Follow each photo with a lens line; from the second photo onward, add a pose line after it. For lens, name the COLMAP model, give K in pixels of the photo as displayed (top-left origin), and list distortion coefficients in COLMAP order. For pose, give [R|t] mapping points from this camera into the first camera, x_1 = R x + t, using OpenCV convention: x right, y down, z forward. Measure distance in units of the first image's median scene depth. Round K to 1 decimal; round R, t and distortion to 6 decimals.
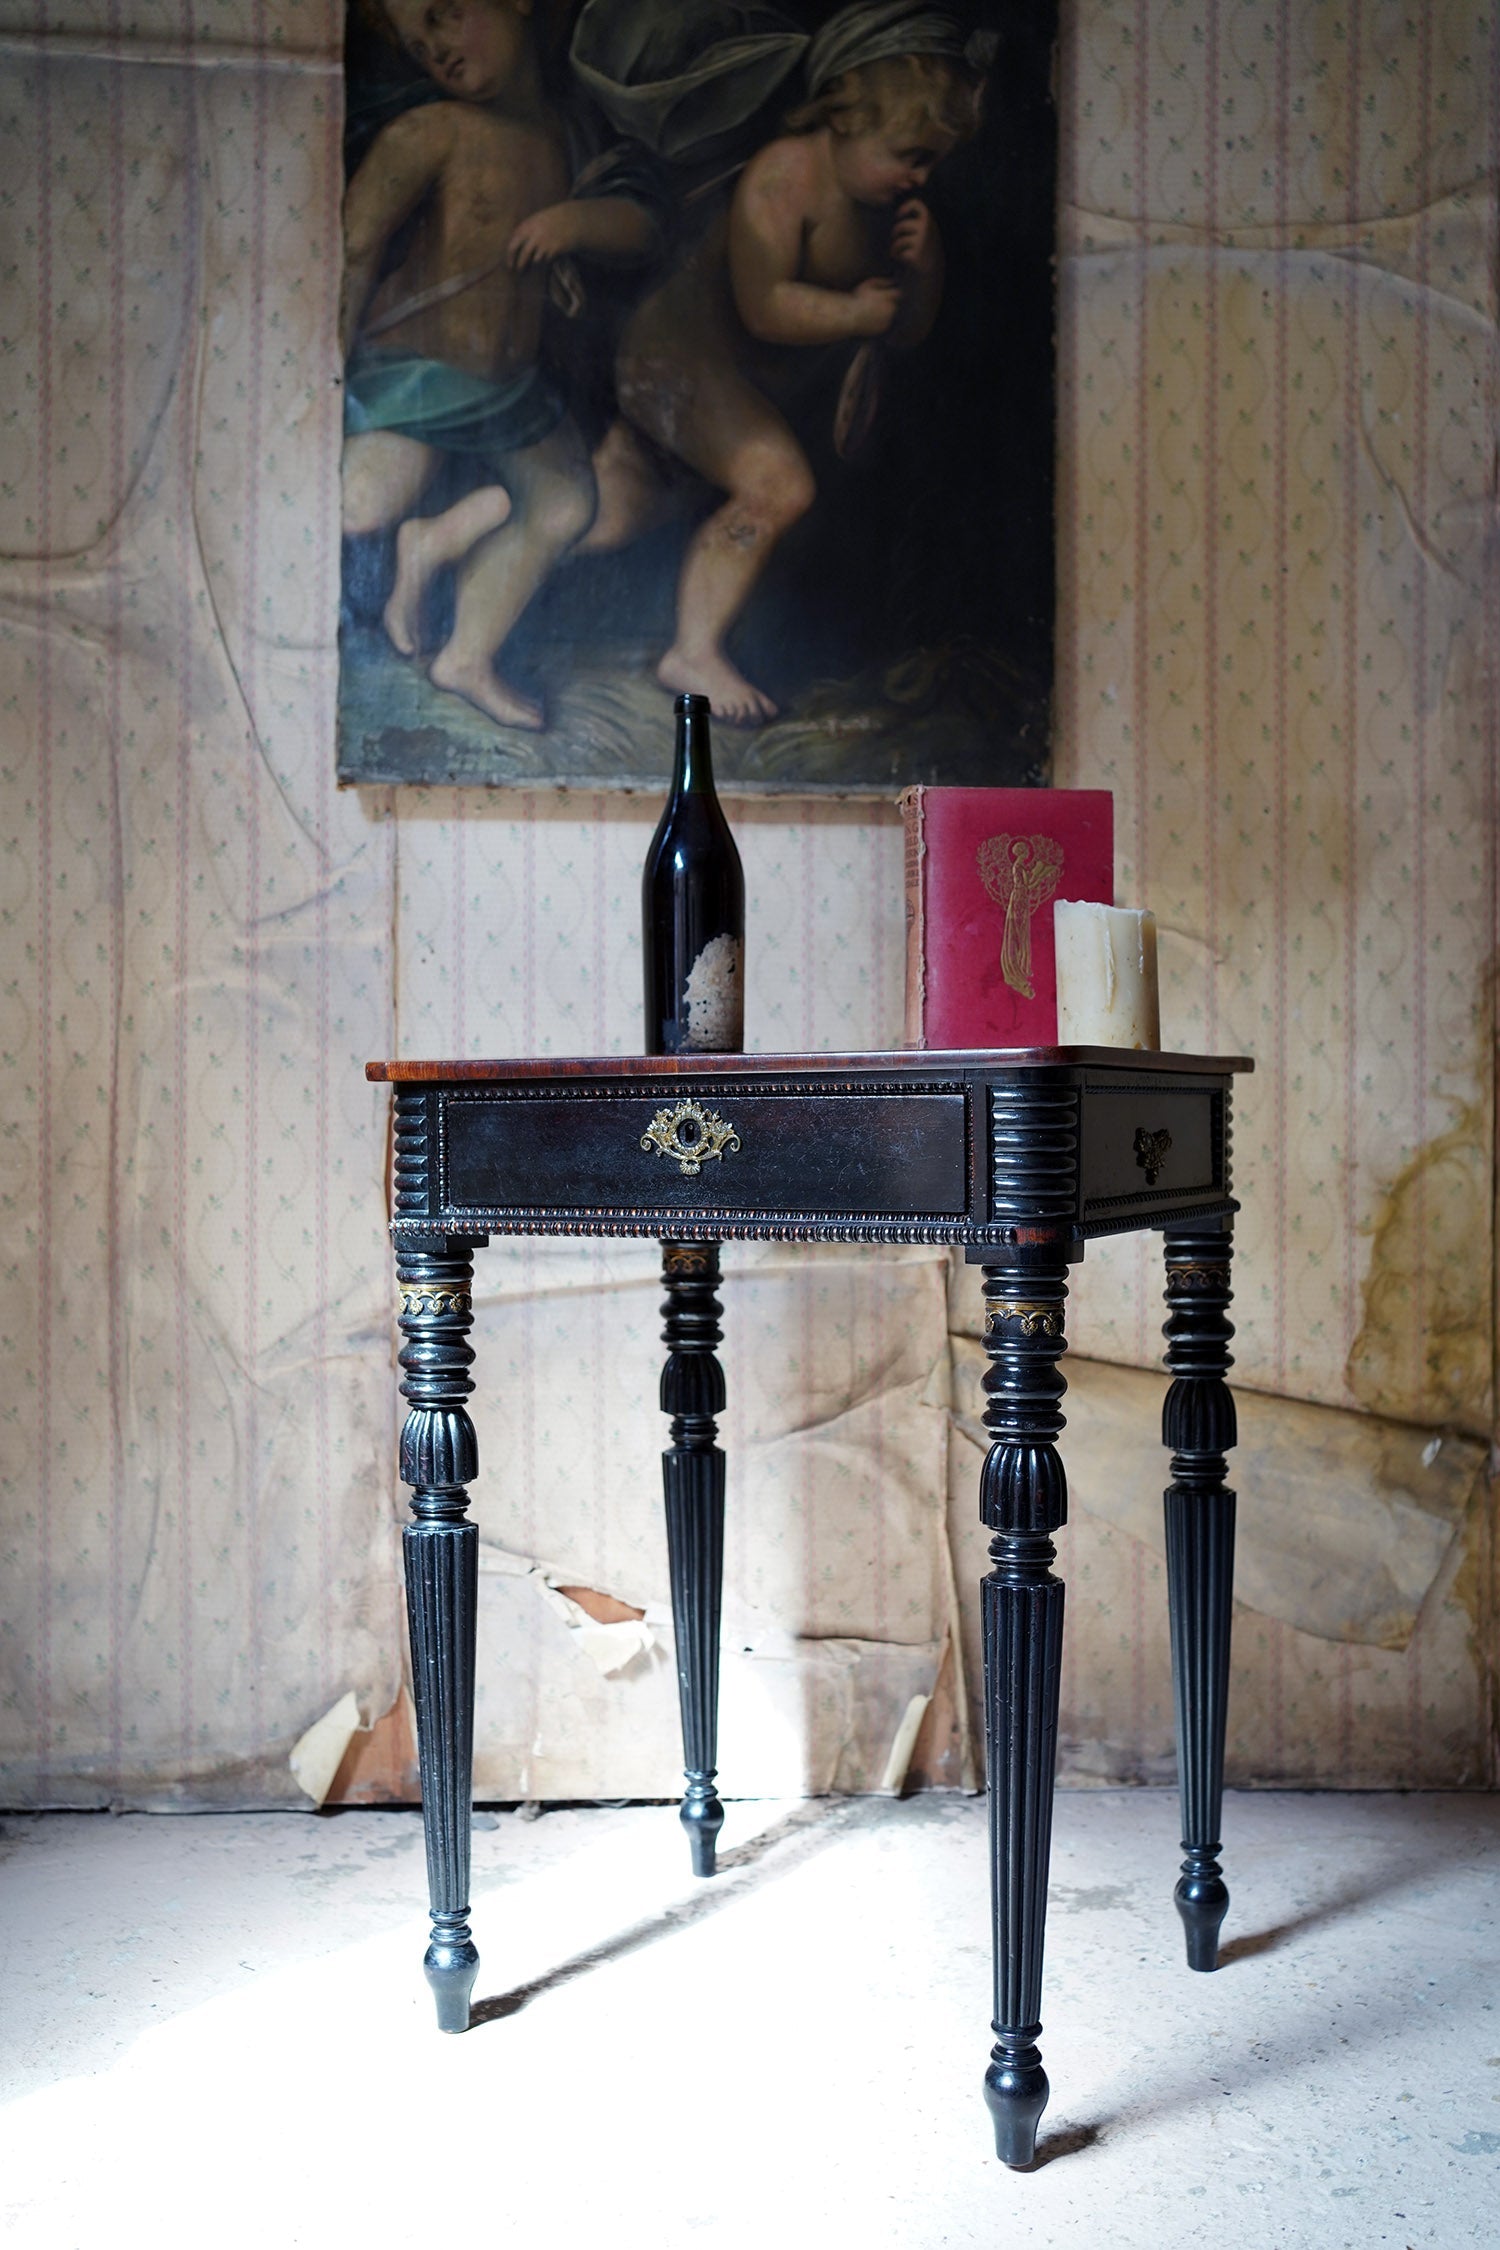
lens RADIAL K [[2281.0, 0, 761.4], [0, 2281.0, 1140.8], [0, 0, 1]] dist [0.026523, 0.000000]
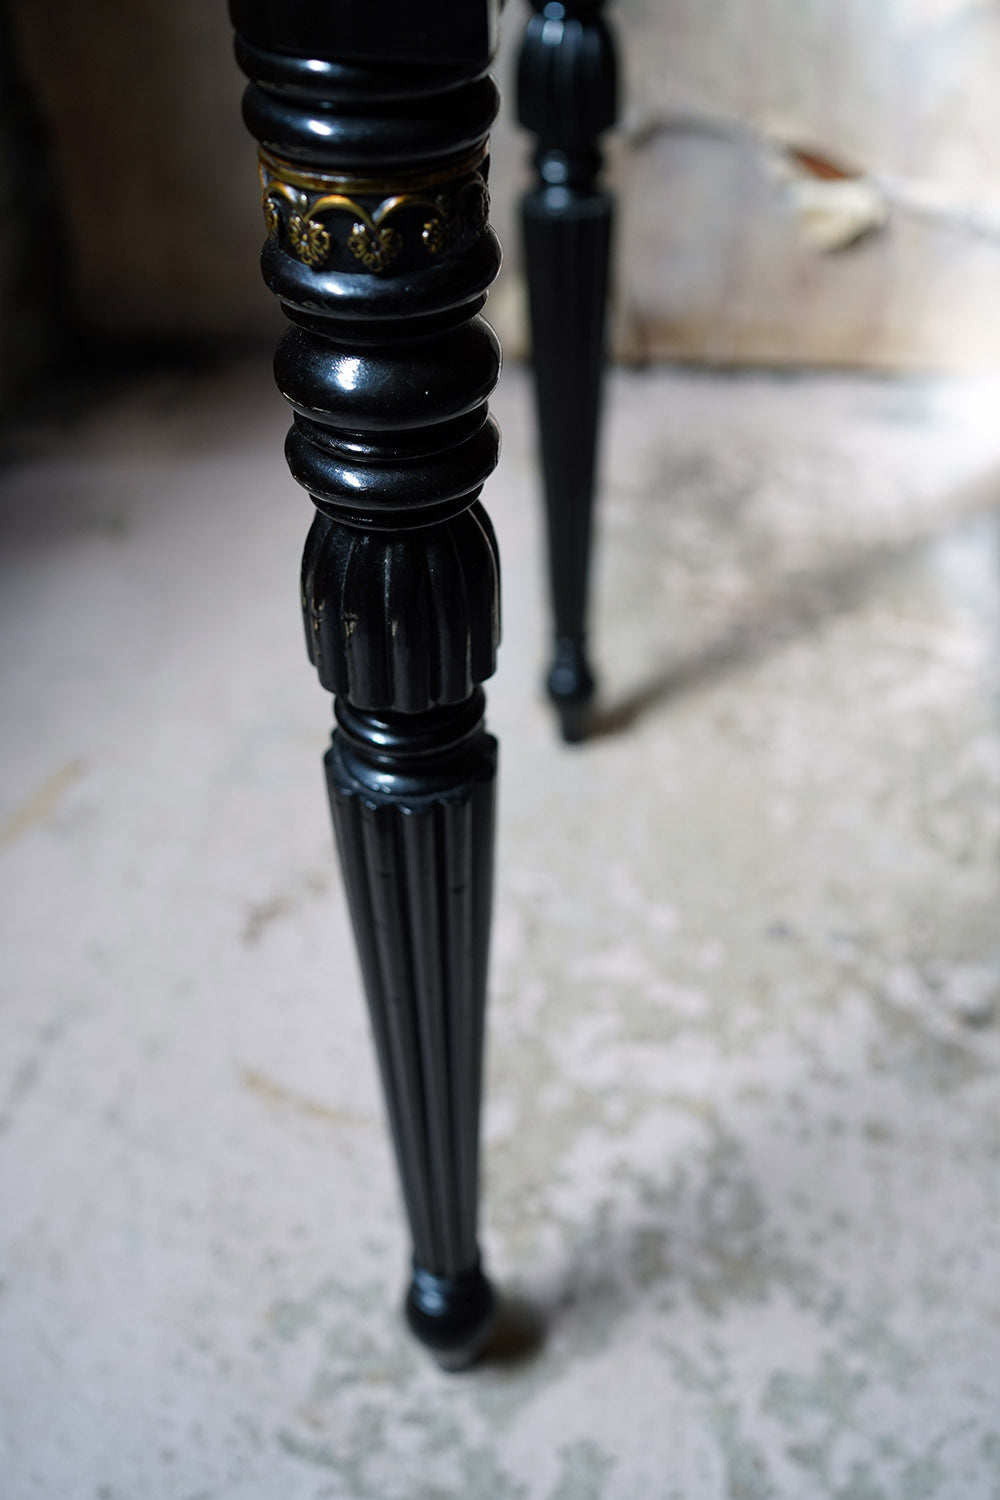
lens RADIAL K [[1520.7, 0, 504.5], [0, 1520.7, 760.7], [0, 0, 1]] dist [0.026523, 0.000000]
pose [[0.986498, 0.098812, -0.130609, -0.092521], [0.004530, 0.780720, 0.624865, 0.006721], [0.163713, -0.617020, 0.769730, 0.365973]]
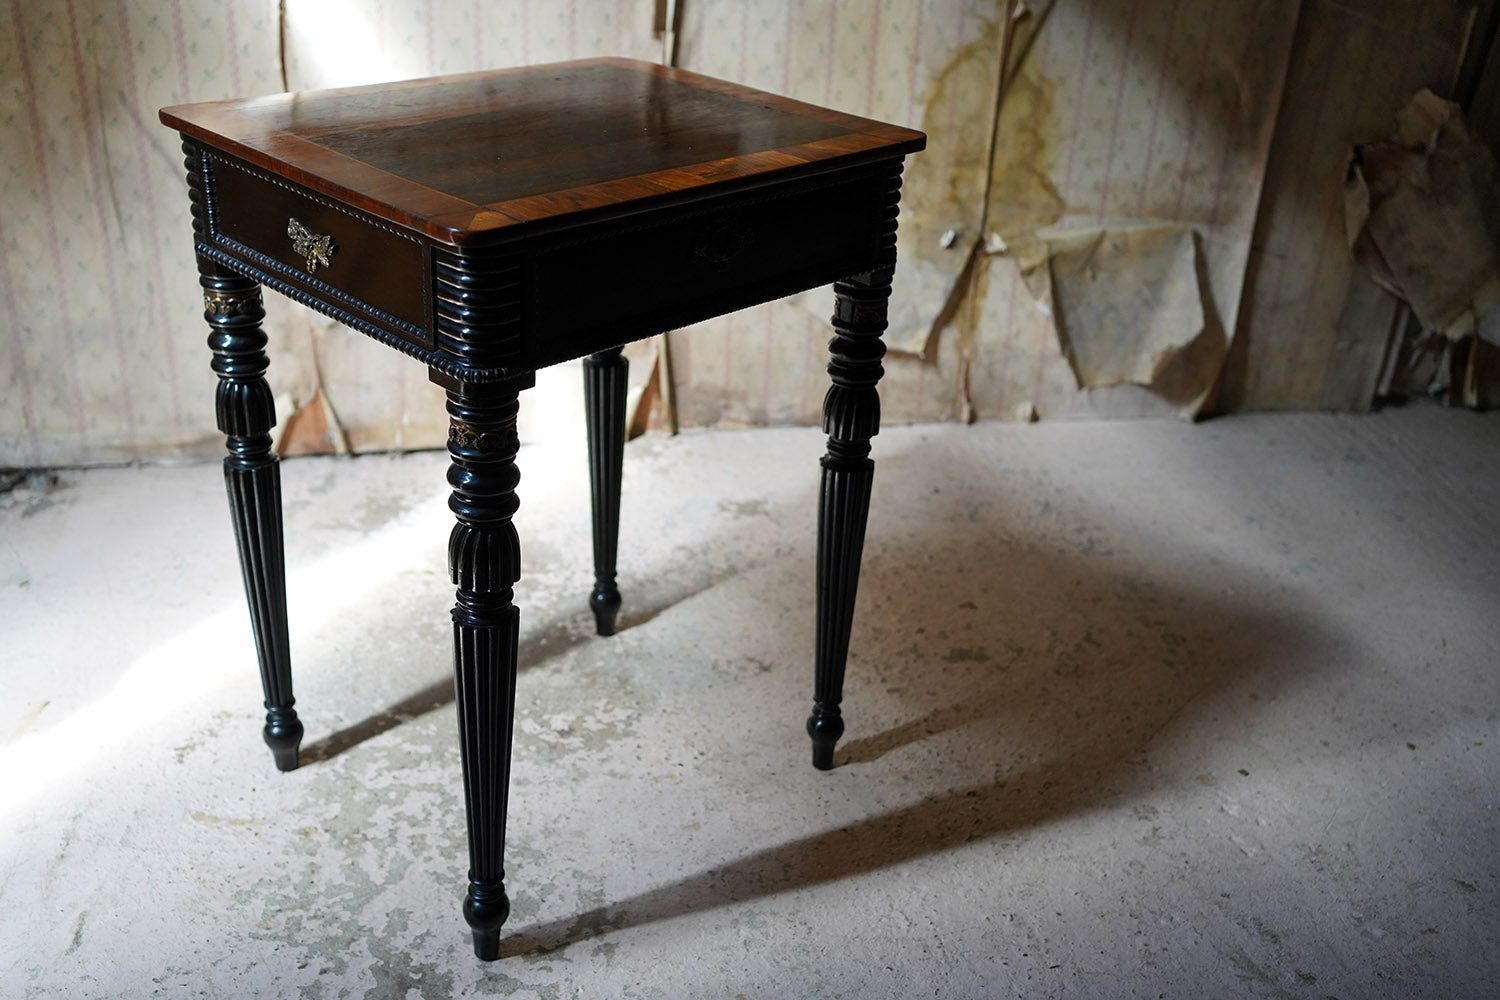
lens RADIAL K [[1520.7, 0, 756.8], [0, 1520.7, 496.3], [0, 0, 1]] dist [0.026523, 0.000000]
pose [[0.978106, -0.041284, 0.203972, -0.077556], [-0.048424, 0.908073, 0.416002, -0.149482], [-0.202395, -0.416772, 0.886193, -0.036306]]
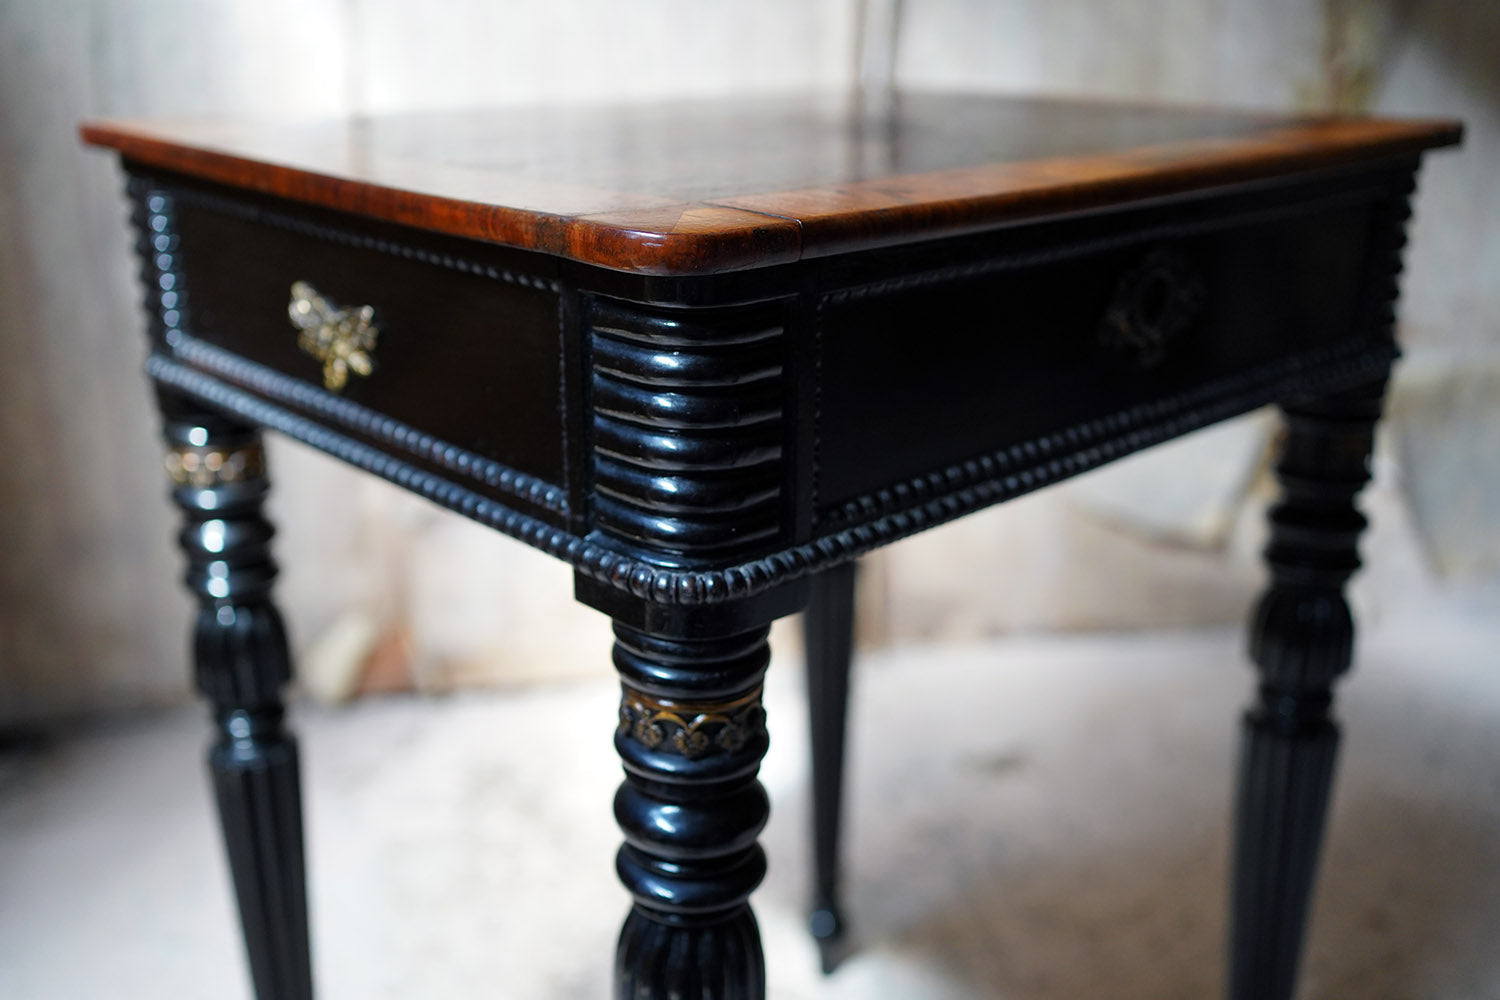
lens RADIAL K [[1520.7, 0, 762.4], [0, 1520.7, 495.9], [0, 0, 1]] dist [0.026523, 0.000000]
pose [[0.988691, -0.043556, 0.143499, -0.083658], [-0.000548, 0.955837, 0.293897, -0.044219], [-0.149963, -0.290652, 0.945004, 0.252521]]
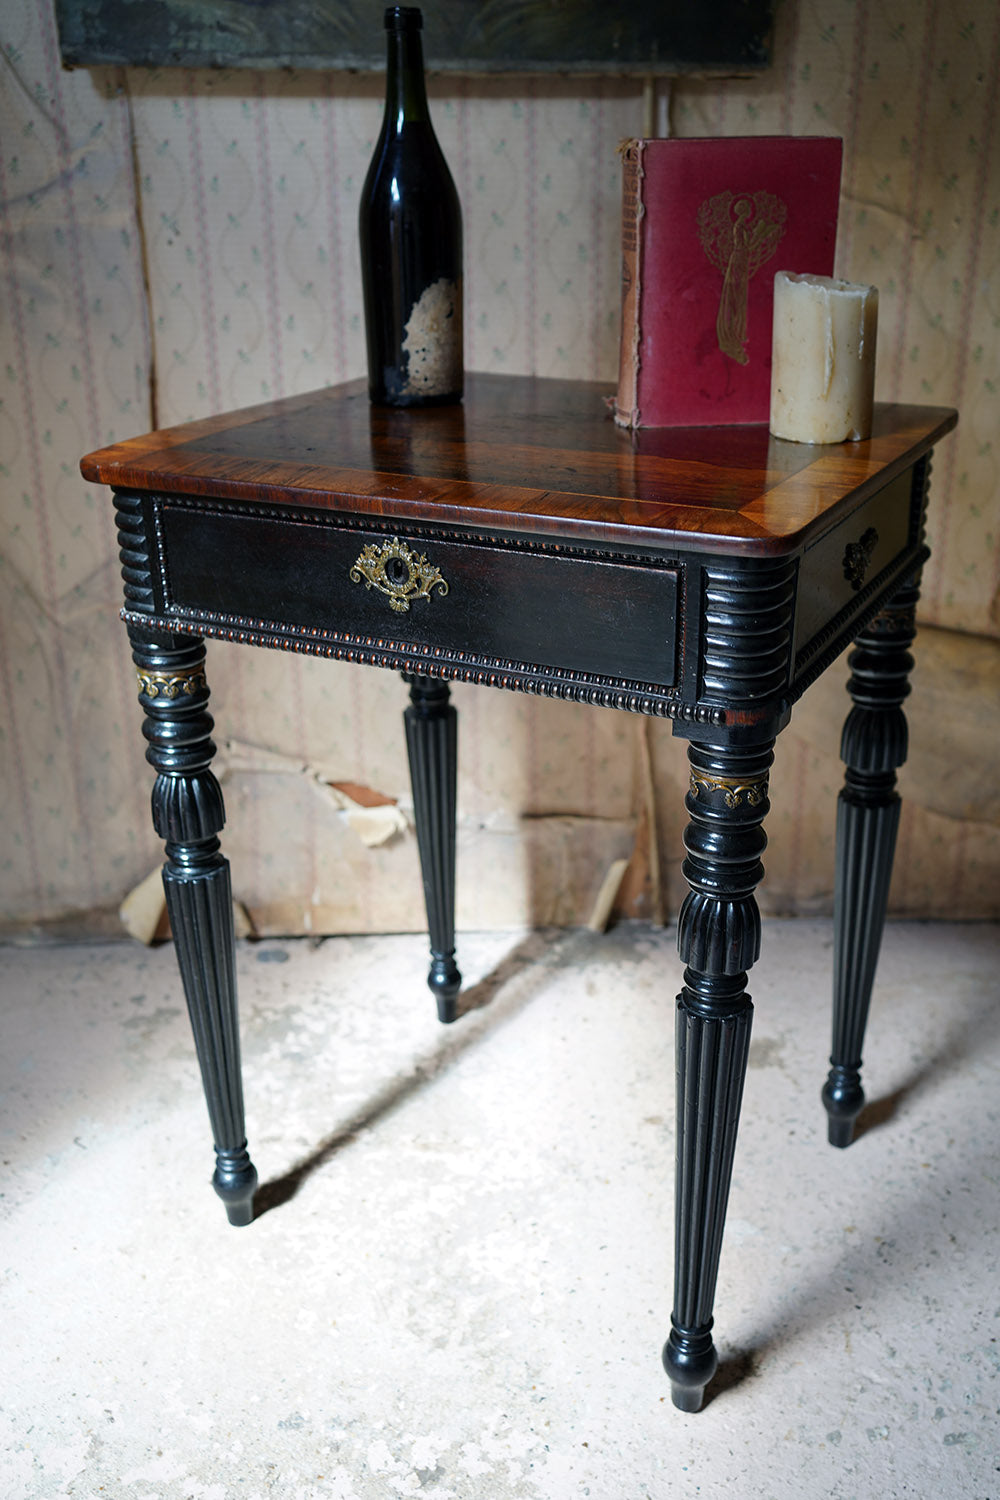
lens RADIAL K [[1520.7, 0, 516.9], [0, 1520.7, 756.5], [0, 0, 1]] dist [0.026523, 0.000000]
pose [[0.999991, -0.002854, -0.003255, 0.015638], [0.003877, 0.924950, 0.380070, -0.127001], [0.001926, -0.380079, 0.924952, 0.252189]]
